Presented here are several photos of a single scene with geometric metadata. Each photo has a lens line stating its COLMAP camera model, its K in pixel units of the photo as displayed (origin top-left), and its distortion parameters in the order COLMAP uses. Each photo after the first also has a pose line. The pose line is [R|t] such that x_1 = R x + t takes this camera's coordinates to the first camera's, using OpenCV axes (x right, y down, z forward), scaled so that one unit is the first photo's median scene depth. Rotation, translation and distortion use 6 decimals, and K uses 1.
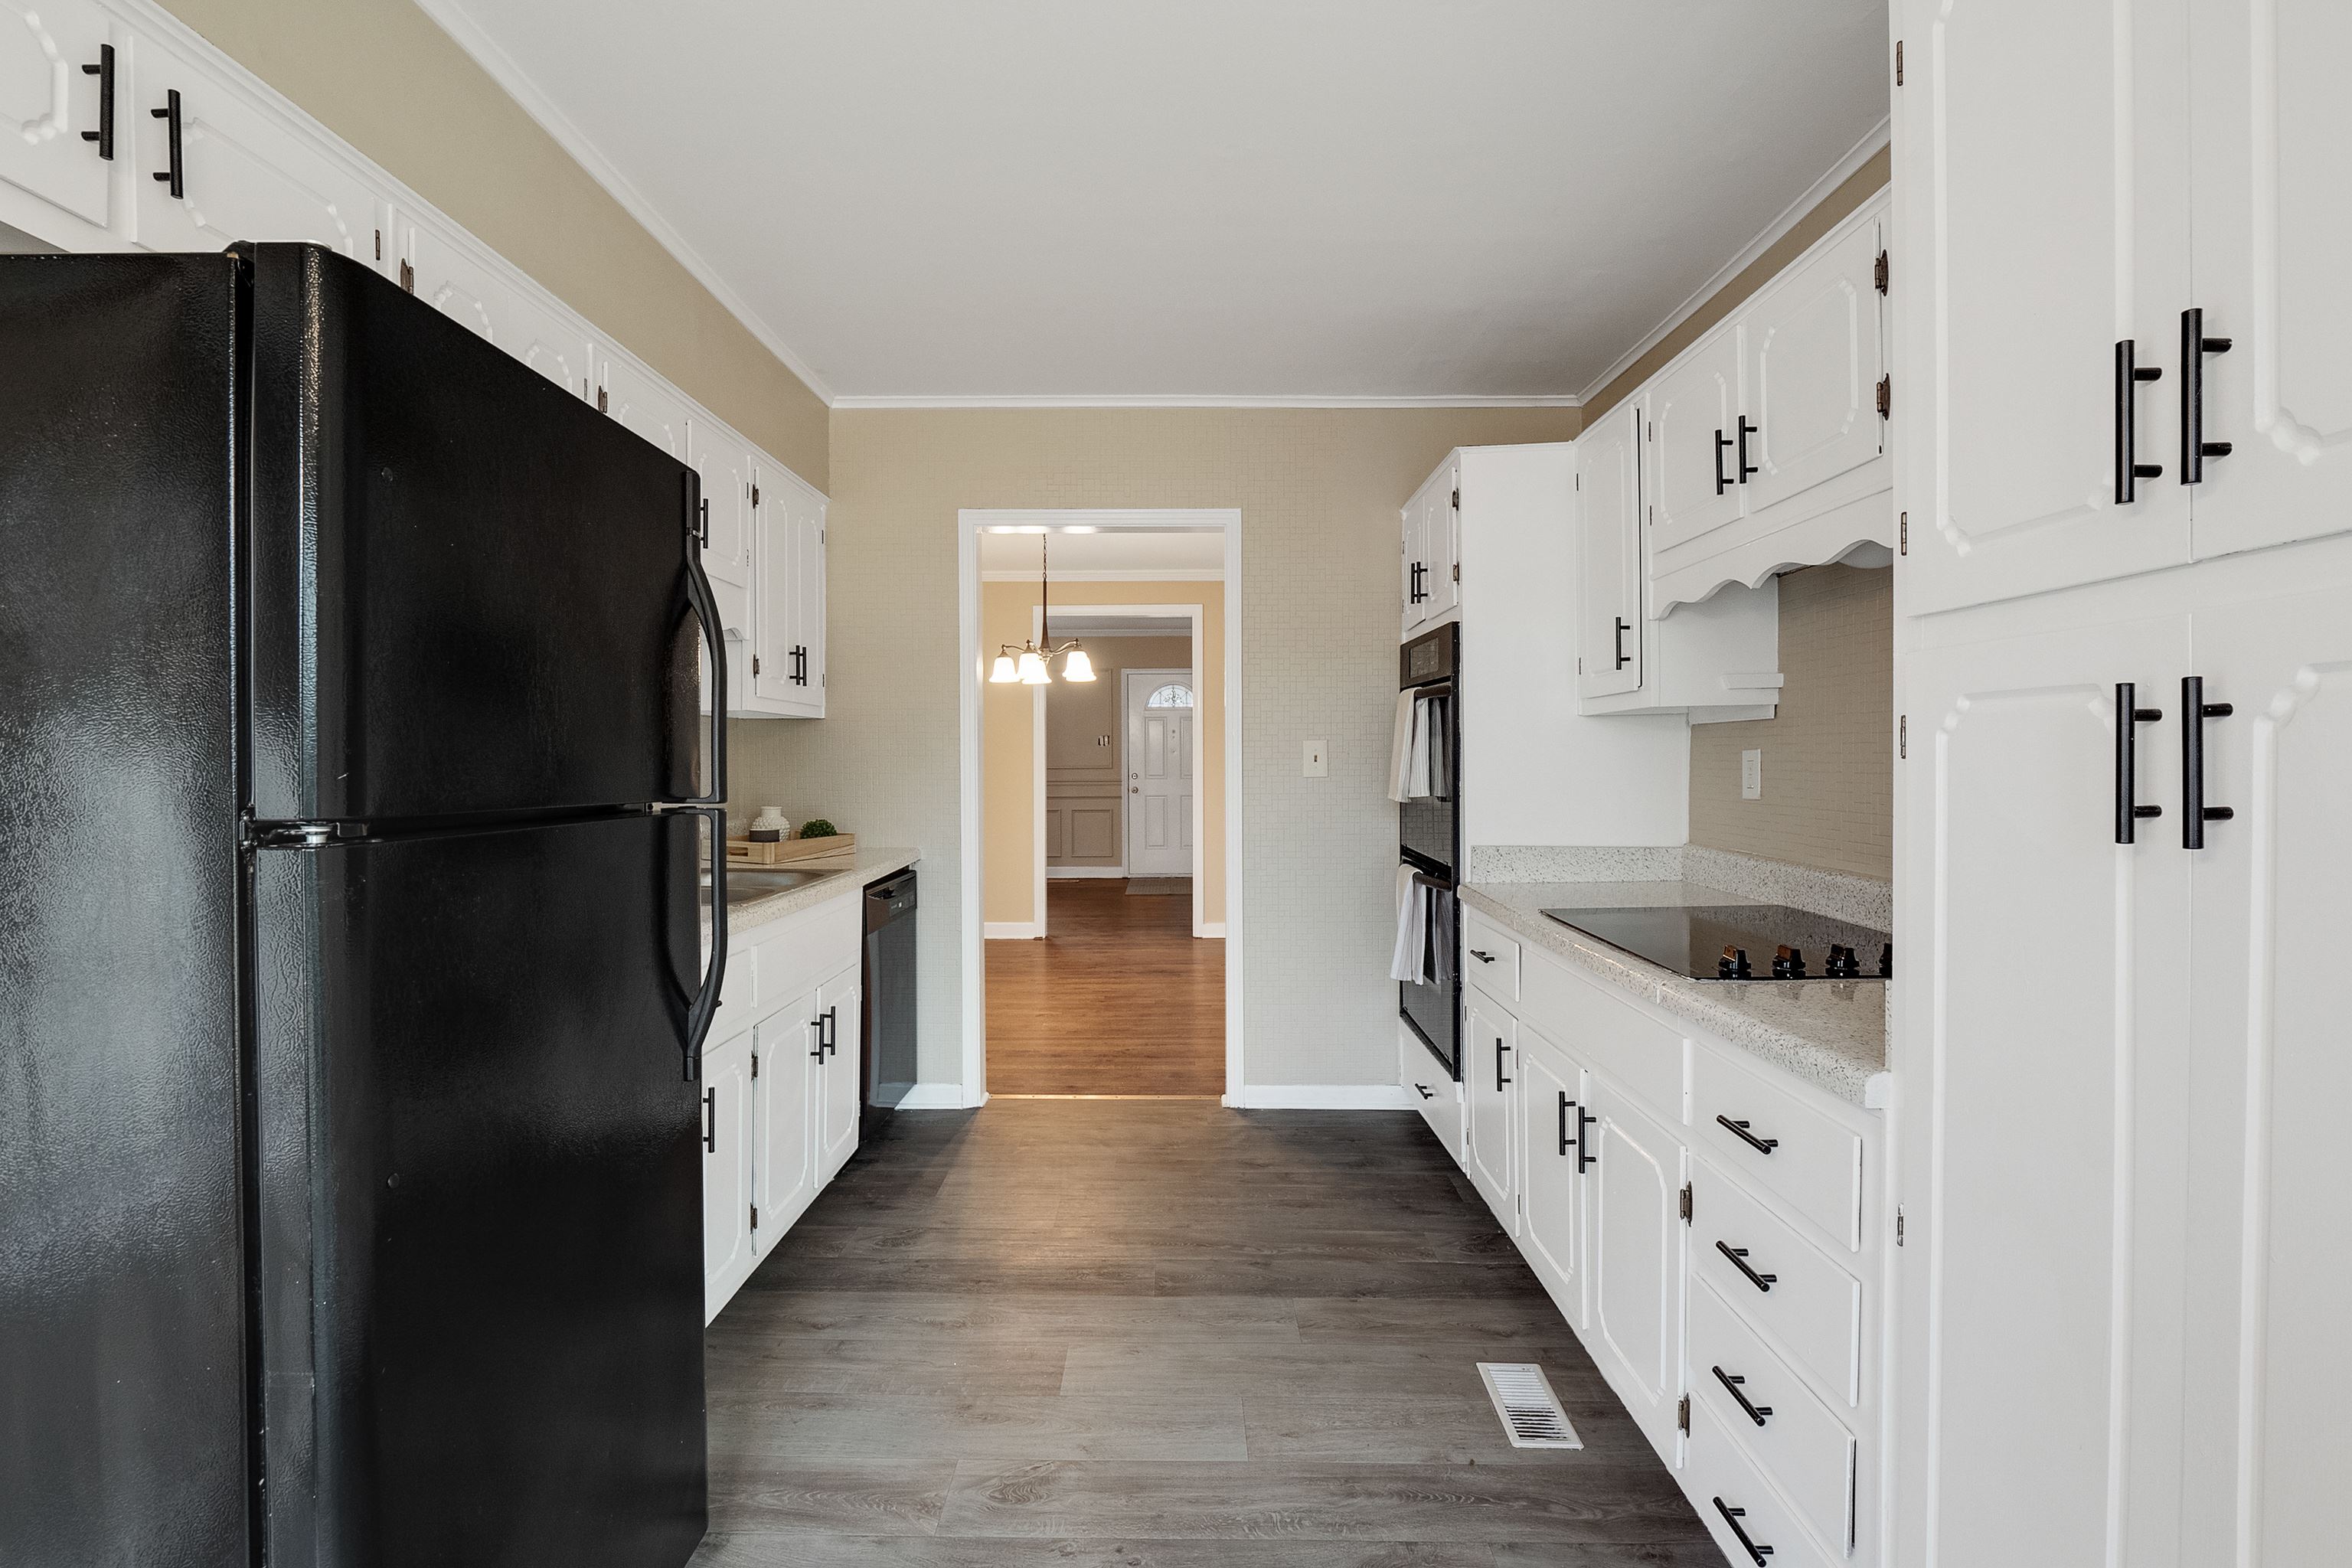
lens RADIAL K [[1114.6, 0, 1181.1], [0, 1114.6, 788.8], [0, 0, 1]] dist [-0.004585, -0.009787]
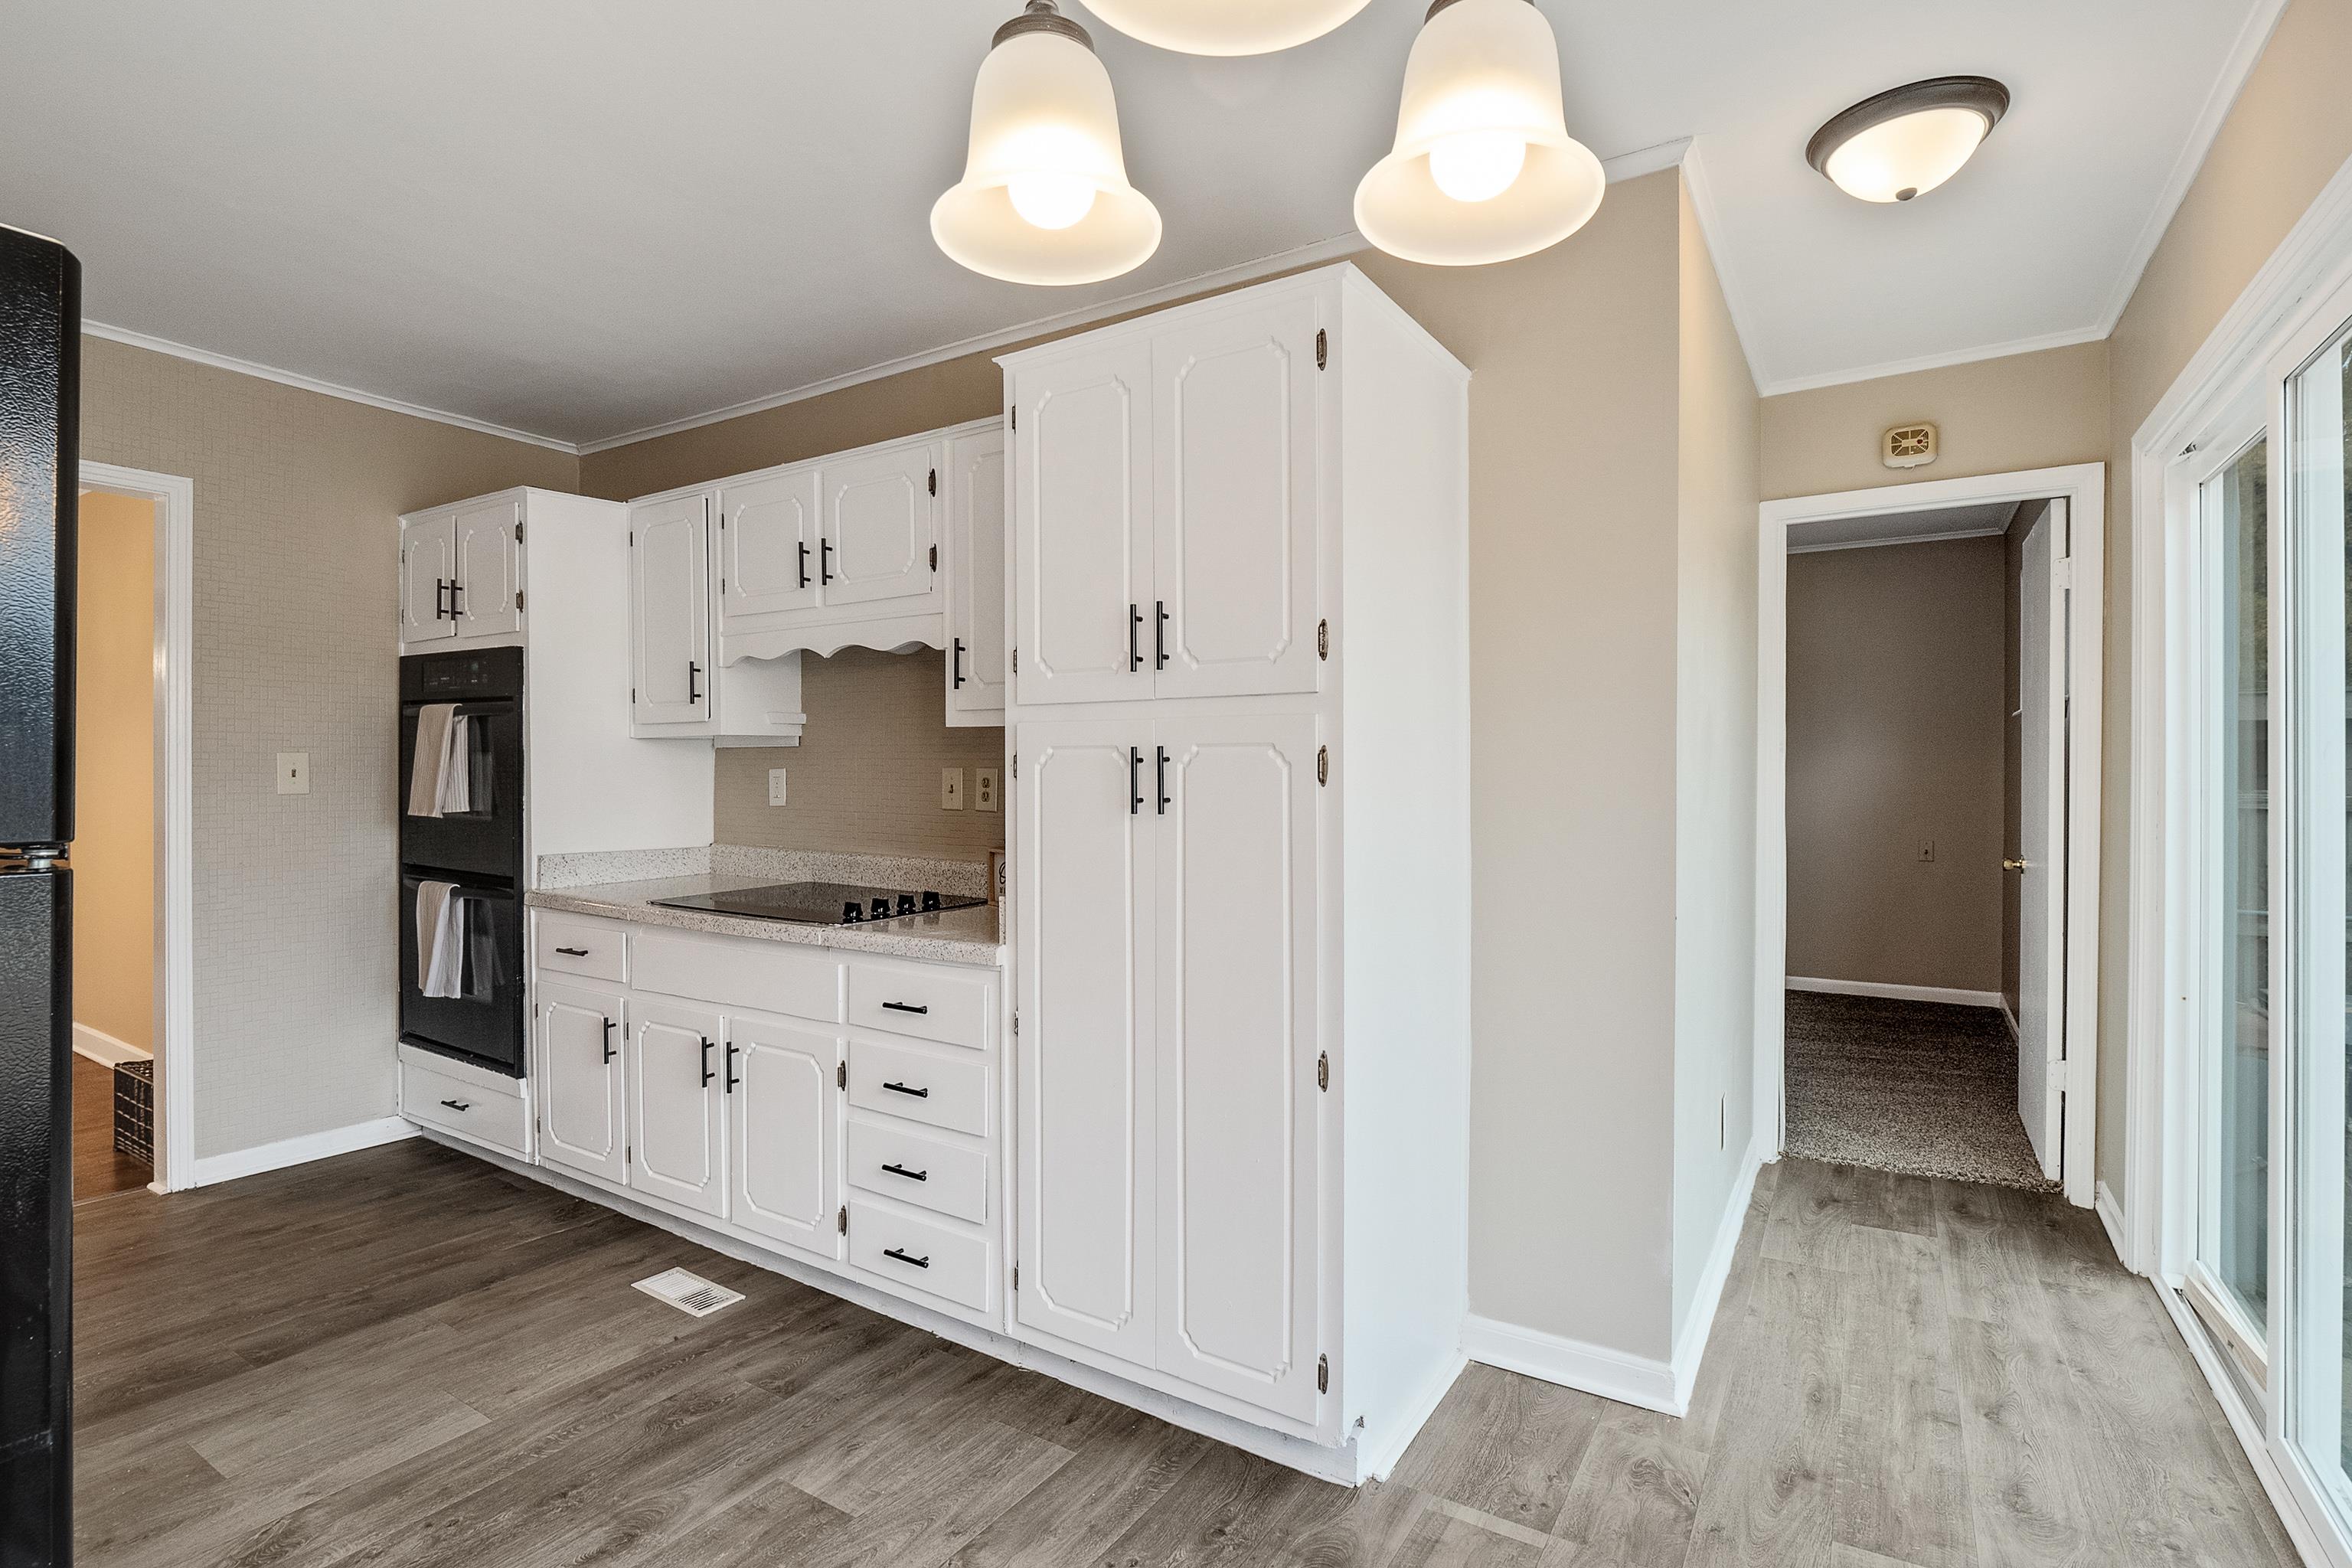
lens RADIAL K [[1106.6, 0, 1173.9], [0, 1106.6, 779.9], [0, 0, 1]] dist [-0.001484, -0.000409]
pose [[0.534970, -0.001201, 0.844870, -0.386348], [0.018429, 0.999778, -0.010248, 0.000658], [-0.844670, 0.021053, 0.534873, -0.120891]]
